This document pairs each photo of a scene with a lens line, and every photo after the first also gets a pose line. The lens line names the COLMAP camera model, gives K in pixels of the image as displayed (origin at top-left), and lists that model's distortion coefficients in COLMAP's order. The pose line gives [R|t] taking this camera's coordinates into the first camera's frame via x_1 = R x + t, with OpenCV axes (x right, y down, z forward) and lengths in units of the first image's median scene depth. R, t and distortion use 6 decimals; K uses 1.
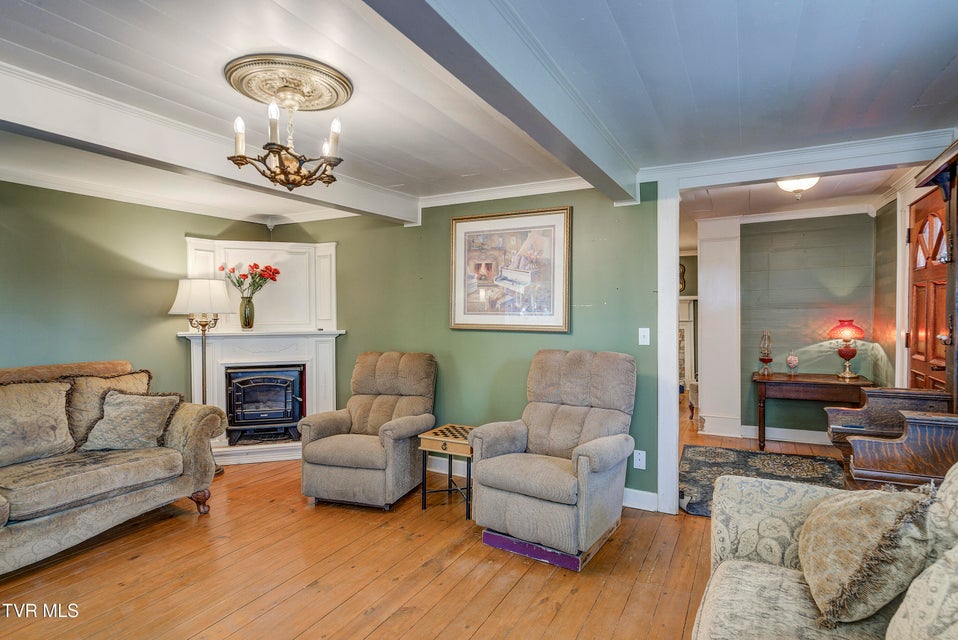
lens RADIAL K [[517.2, 0, 479.0], [0, 517.2, 320.0], [0, 0, 1]] dist [-0.001322, -0.000485]
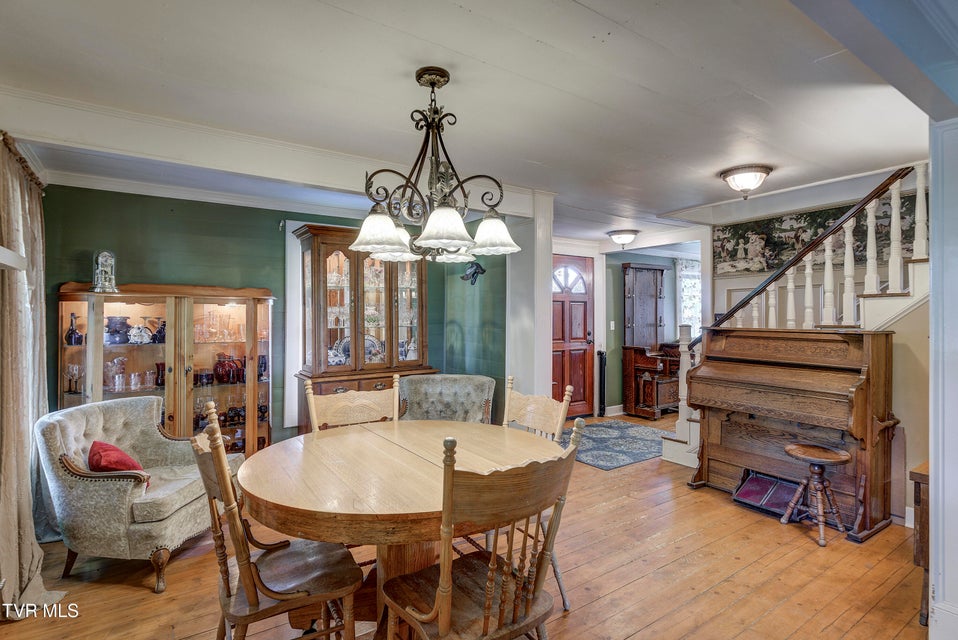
lens RADIAL K [[502.8, 0, 493.6], [0, 502.8, 316.8], [0, 0, 1]] dist [-0.004365, 0.000646]
pose [[-0.898811, 0.006515, 0.438288, 0.209555], [0.014933, 0.999764, 0.015762, -0.032474], [-0.438082, 0.020712, -0.898696, 1.938828]]
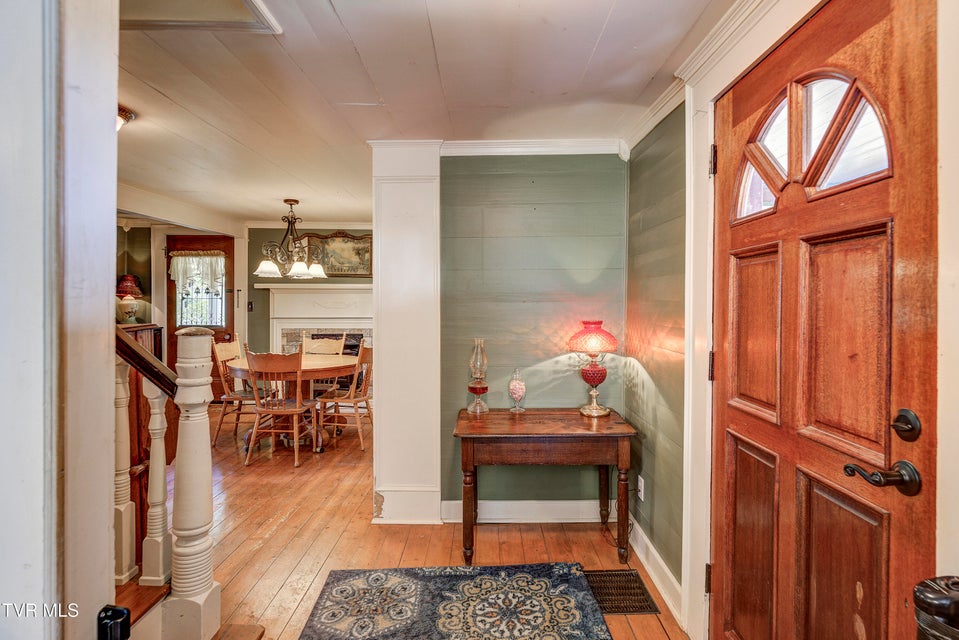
lens RADIAL K [[509.9, 0, 479.6], [0, 509.9, 306.7], [0, 0, 1]] dist [0.000997, 0.000155]
pose [[0.891730, 0.008286, 0.452493, 0.316202], [-0.002631, 0.999910, -0.013125, -0.008780], [-0.452561, 0.010513, 0.891671, 0.519637]]
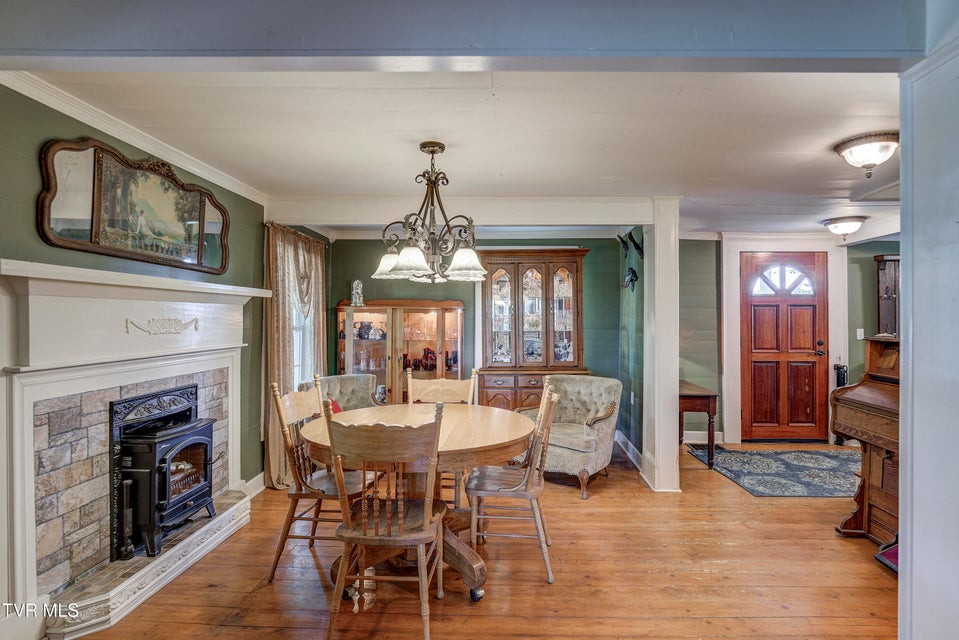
lens RADIAL K [[503.4, 0, 494.1], [0, 503.4, 316.8], [0, 0, 1]] dist [-0.004365, 0.000646]
pose [[-0.451896, 0.010954, 0.892003, -0.101640], [0.018515, 0.999824, -0.002898, -0.031660], [-0.891878, 0.015206, -0.452020, 1.778168]]
